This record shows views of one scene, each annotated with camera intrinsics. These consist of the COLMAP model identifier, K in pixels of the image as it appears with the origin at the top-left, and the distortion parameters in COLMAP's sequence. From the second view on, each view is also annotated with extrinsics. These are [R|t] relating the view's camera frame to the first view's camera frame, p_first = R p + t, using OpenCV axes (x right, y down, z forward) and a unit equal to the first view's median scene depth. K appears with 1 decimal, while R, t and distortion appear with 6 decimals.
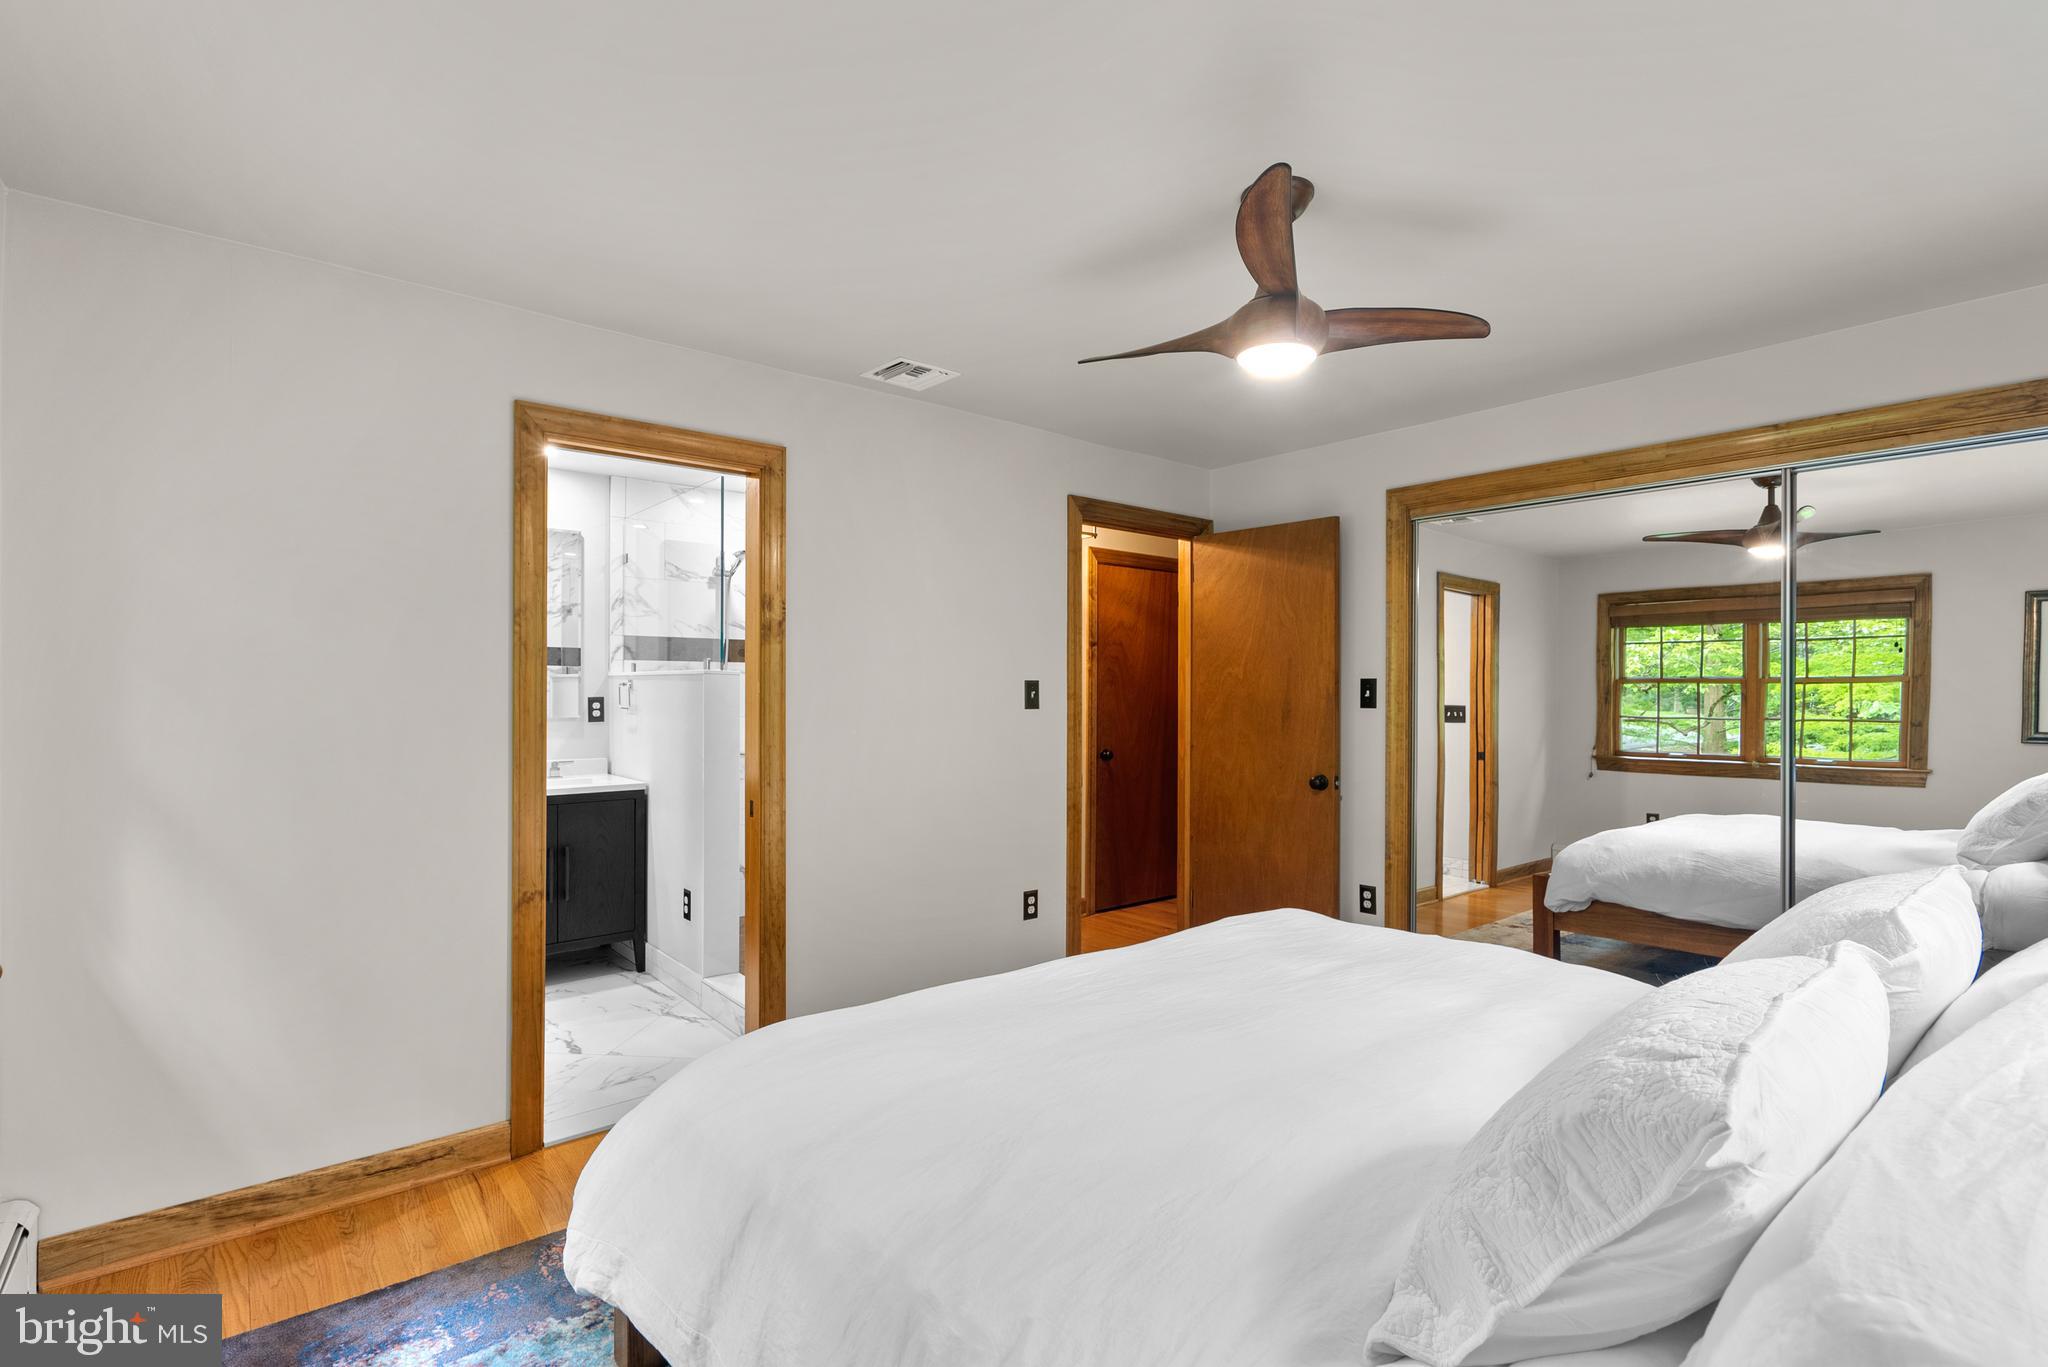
lens RADIAL K [[965.8, 0, 1024.0], [0, 965.8, 683.5], [0, 0, 1]] dist [0.001542, 0.000175]
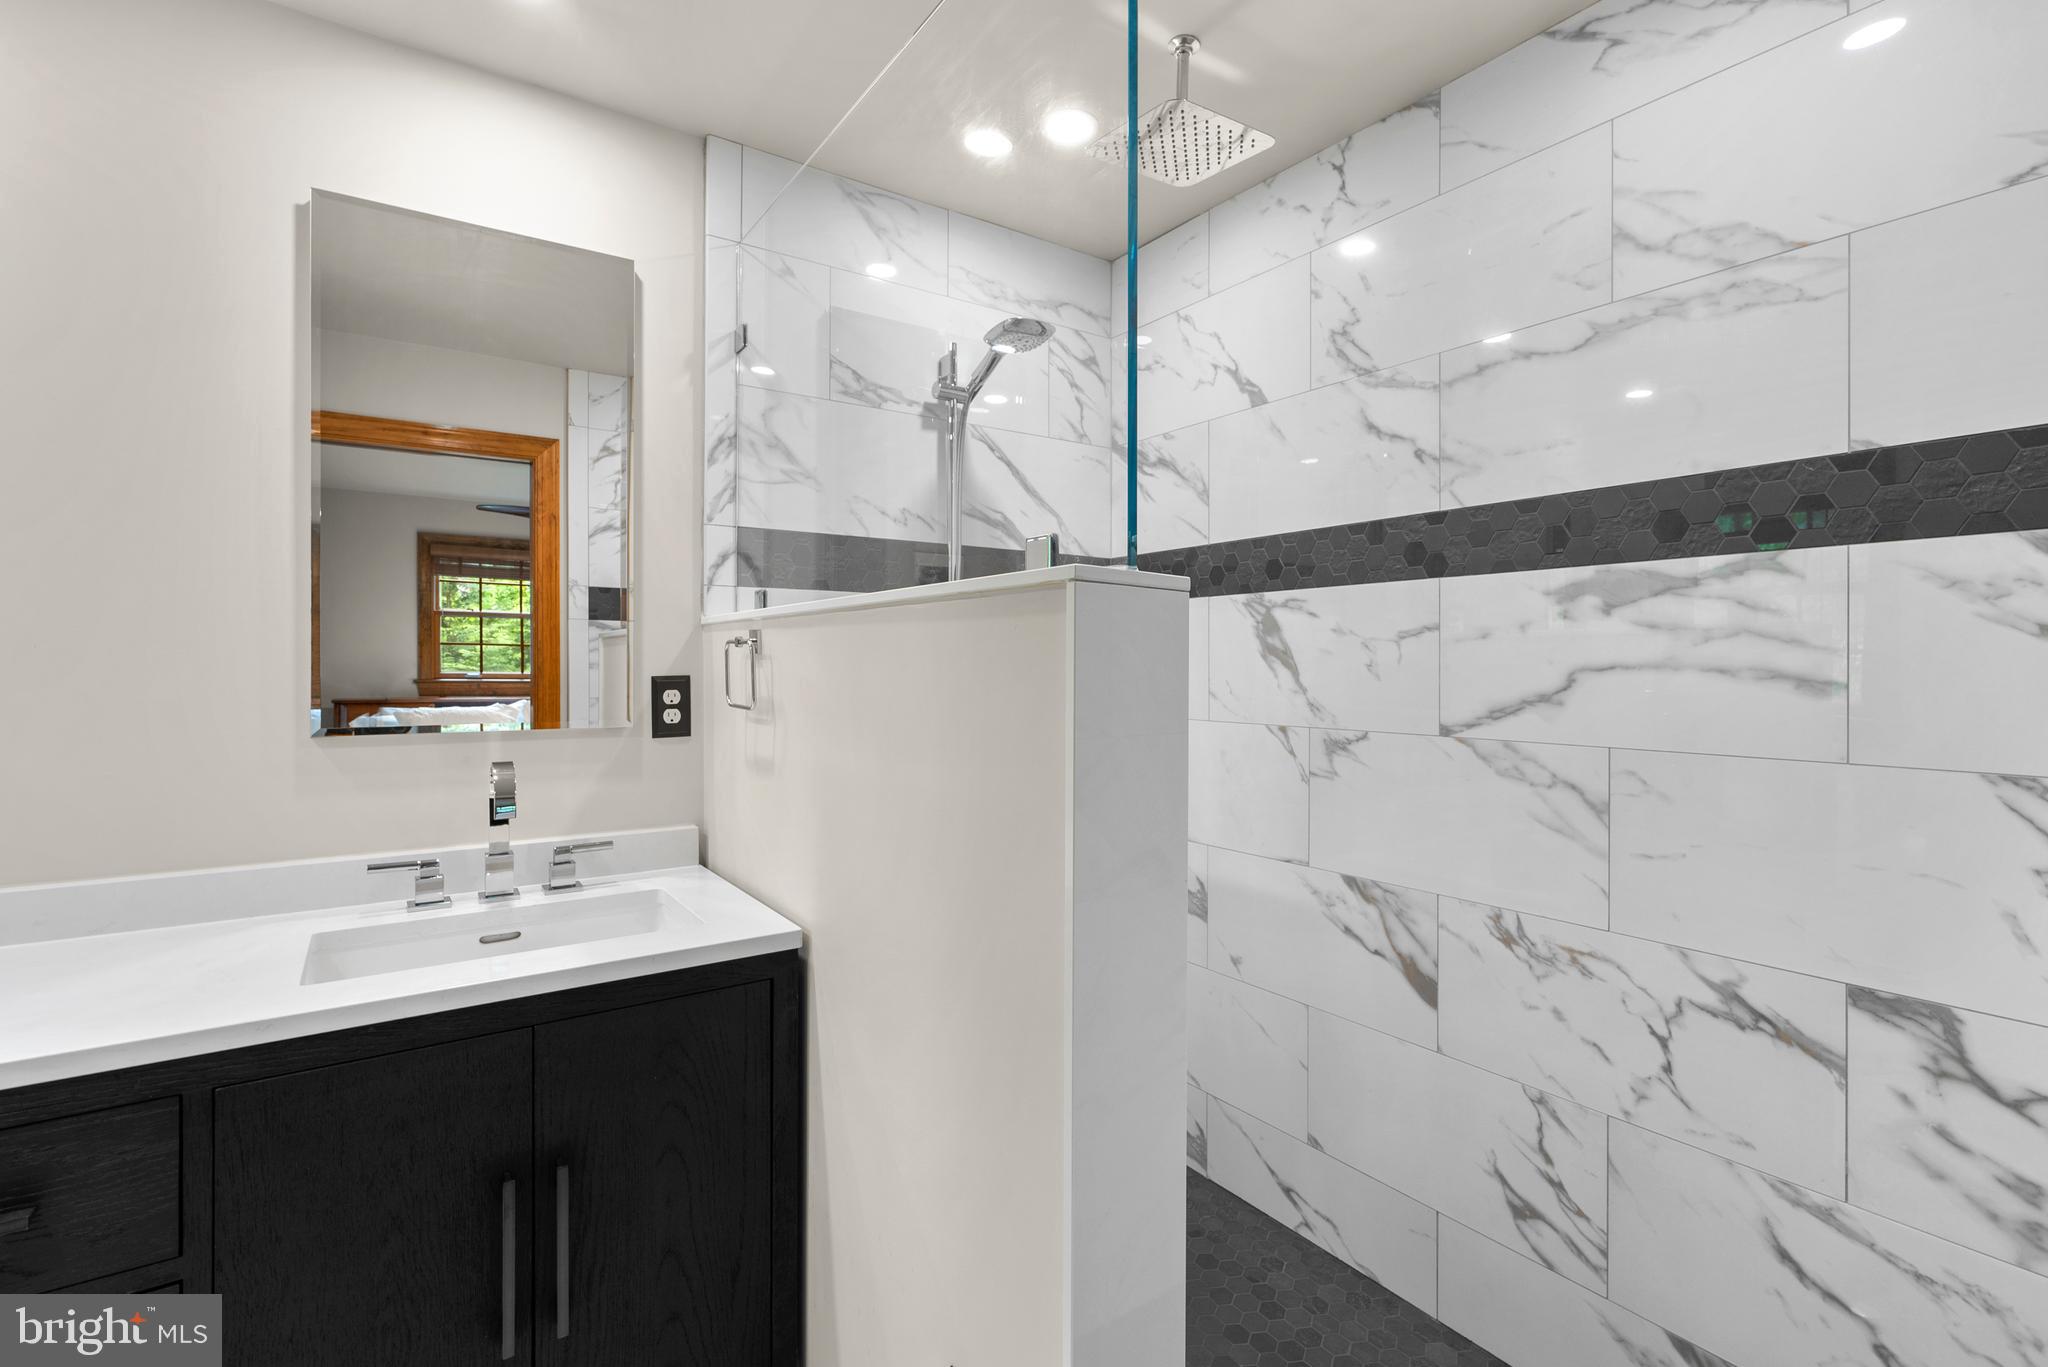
lens RADIAL K [[946.1, 0, 1015.4], [0, 946.1, 670.1], [0, 0, 1]] dist [-0.000798, 0.000451]
pose [[0.994769, 0.002186, -0.102127, -0.255952], [-0.001562, 0.999980, 0.006196, 0.008876], [0.102138, -0.006004, 0.994752, 0.612988]]
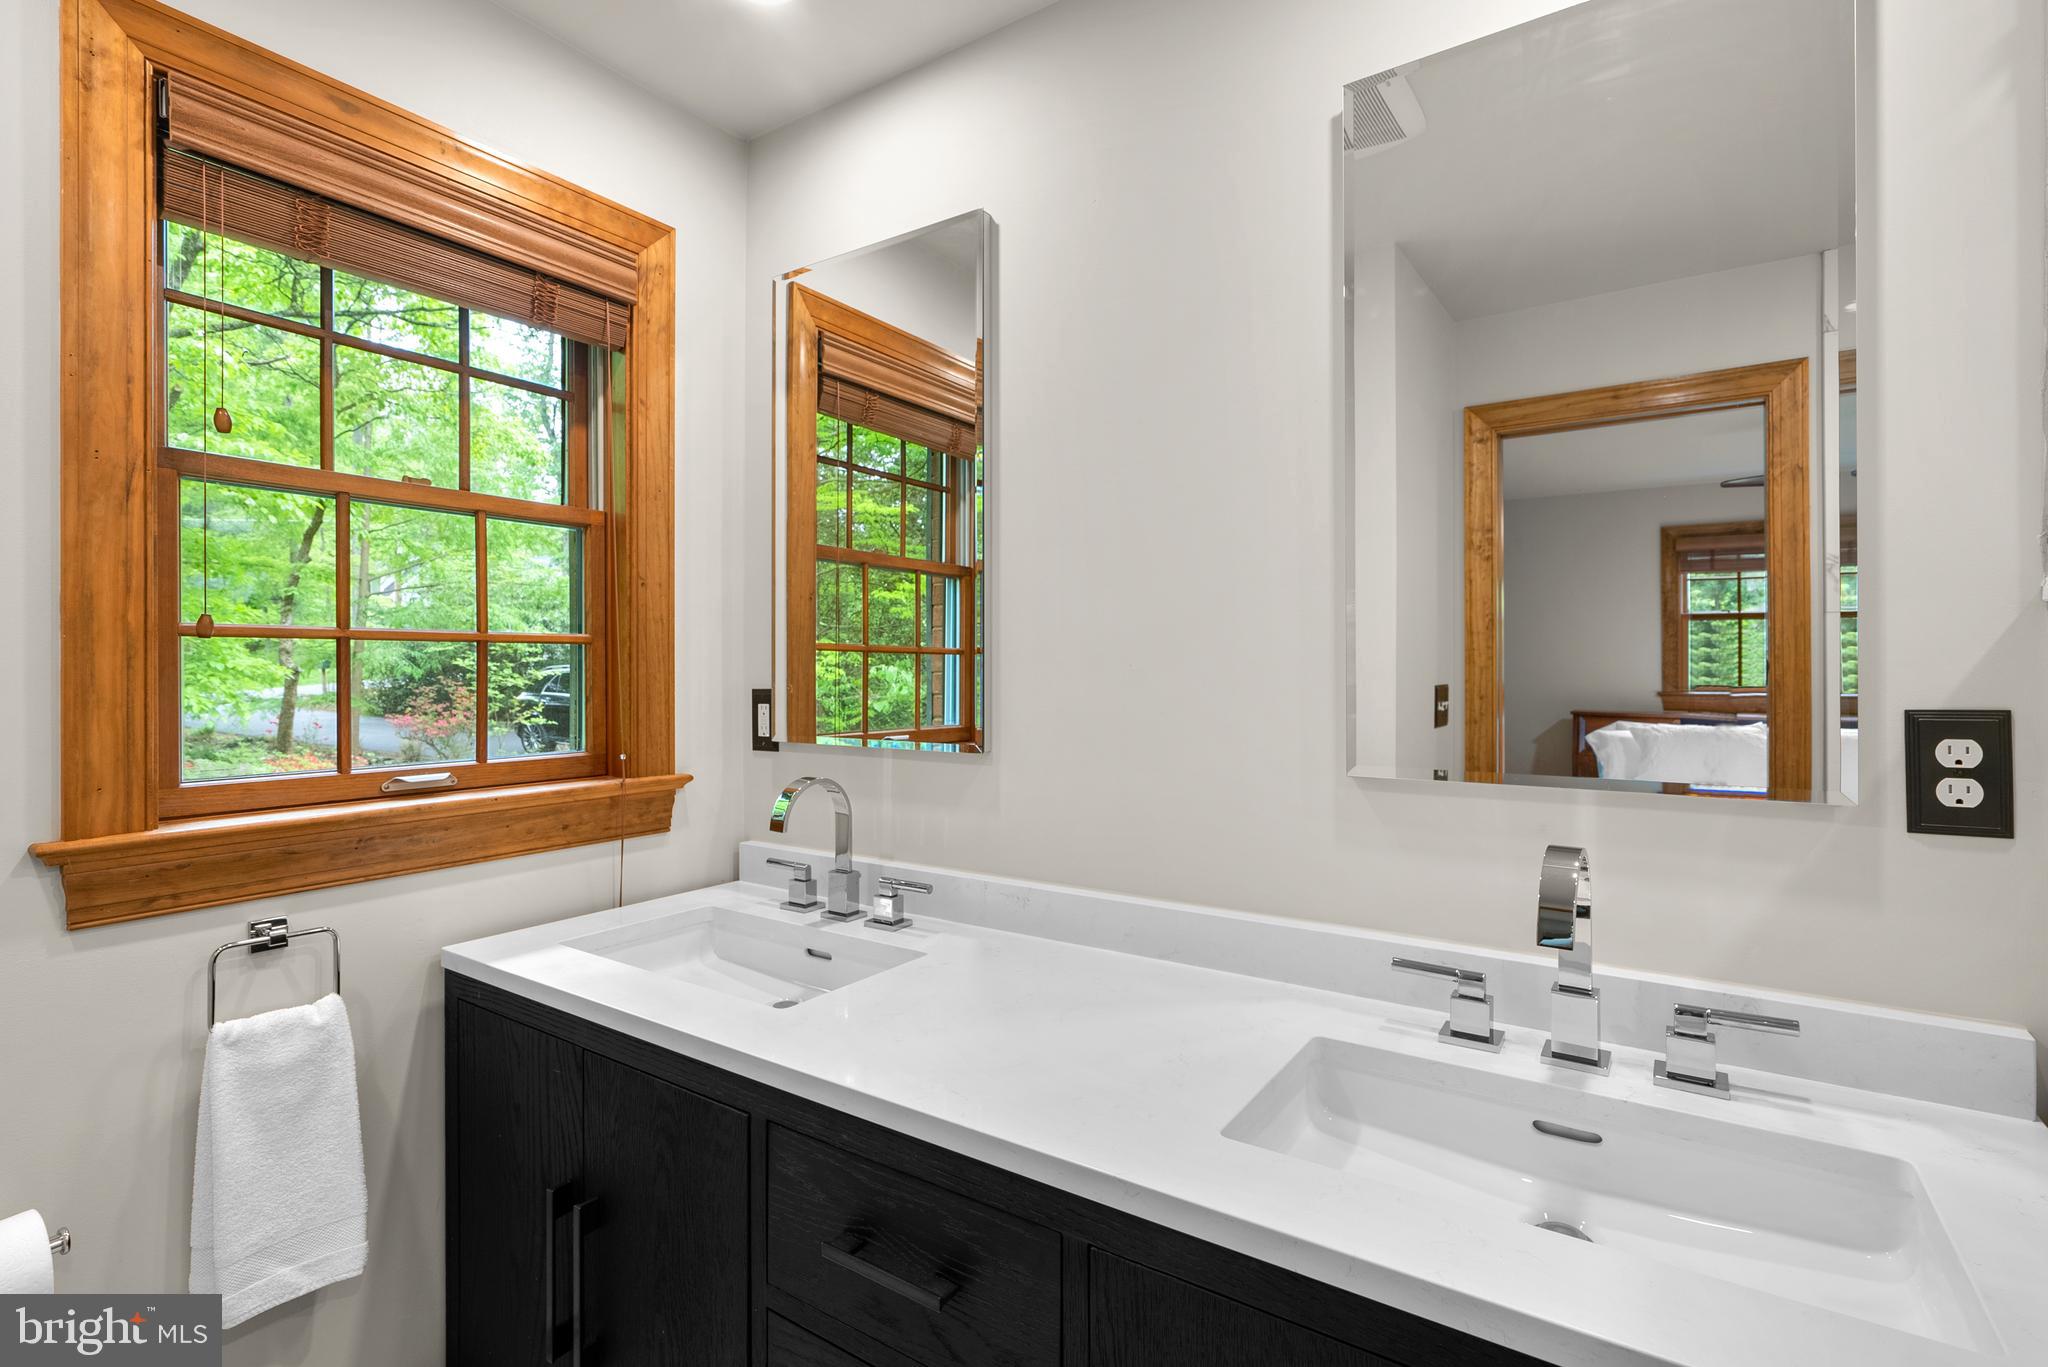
lens RADIAL K [[946.1, 0, 1015.4], [0, 946.1, 670.1], [0, 0, 1]] dist [-0.000798, 0.000451]
pose [[0.270319, -0.002195, -0.962768, -0.303828], [0.000826, 0.999998, -0.002048, 0.005952], [0.962770, -0.000242, 0.270320, 0.750417]]
